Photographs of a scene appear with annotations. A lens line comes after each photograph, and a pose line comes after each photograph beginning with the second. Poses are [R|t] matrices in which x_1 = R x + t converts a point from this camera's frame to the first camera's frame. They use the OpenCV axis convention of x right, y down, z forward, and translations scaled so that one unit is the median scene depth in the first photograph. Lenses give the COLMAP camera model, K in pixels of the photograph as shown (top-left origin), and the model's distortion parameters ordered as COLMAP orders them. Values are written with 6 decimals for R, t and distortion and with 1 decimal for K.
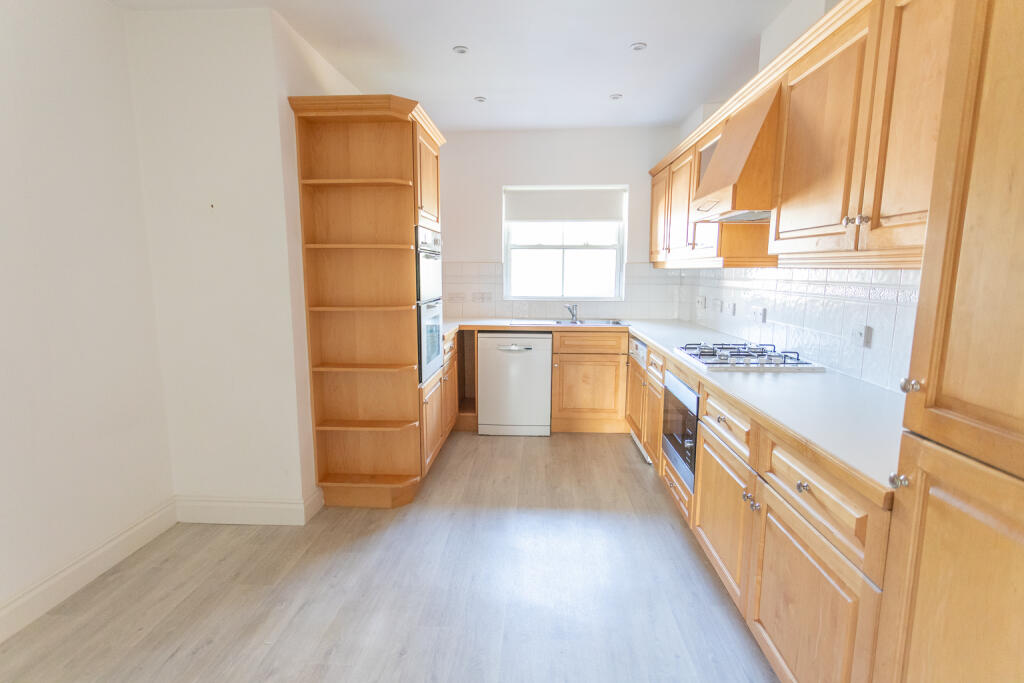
lens RADIAL K [[499.3, 0, 512.0], [0, 499.3, 341.5], [0, 0, 1]] dist [0.002095, 0.000579]
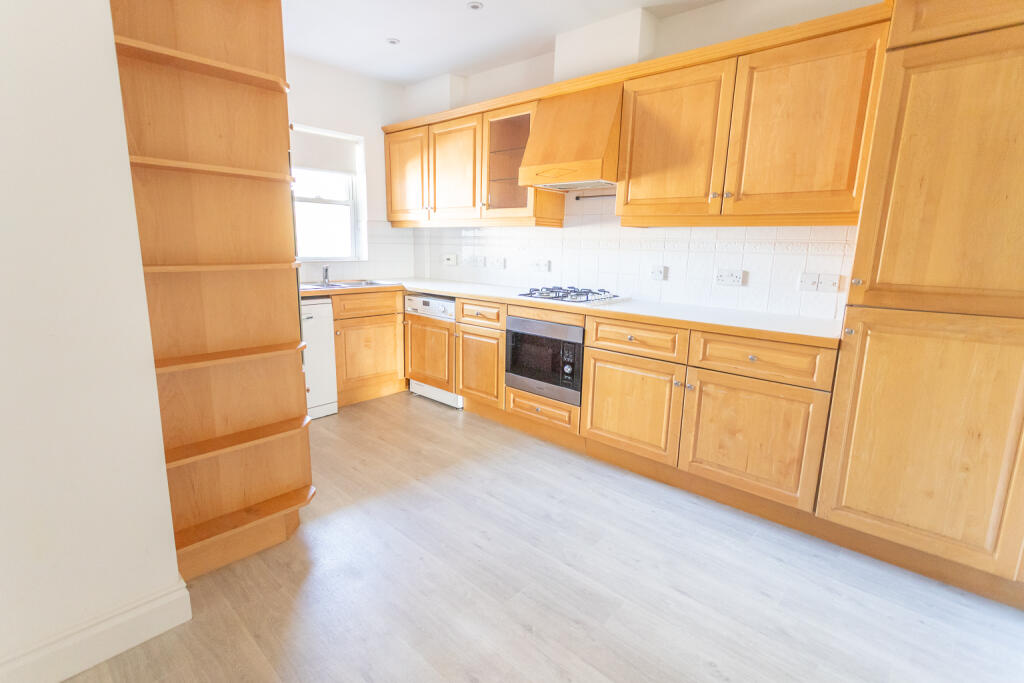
lens RADIAL K [[493.0, 0, 512.0], [0, 493.0, 341.5], [0, 0, 1]] dist [-0.005556, -0.000390]
pose [[0.633461, -0.138991, 0.761189, -0.390976], [0.089981, 0.990293, 0.105943, -0.002414], [-0.768525, 0.001382, 0.639818, 0.200002]]
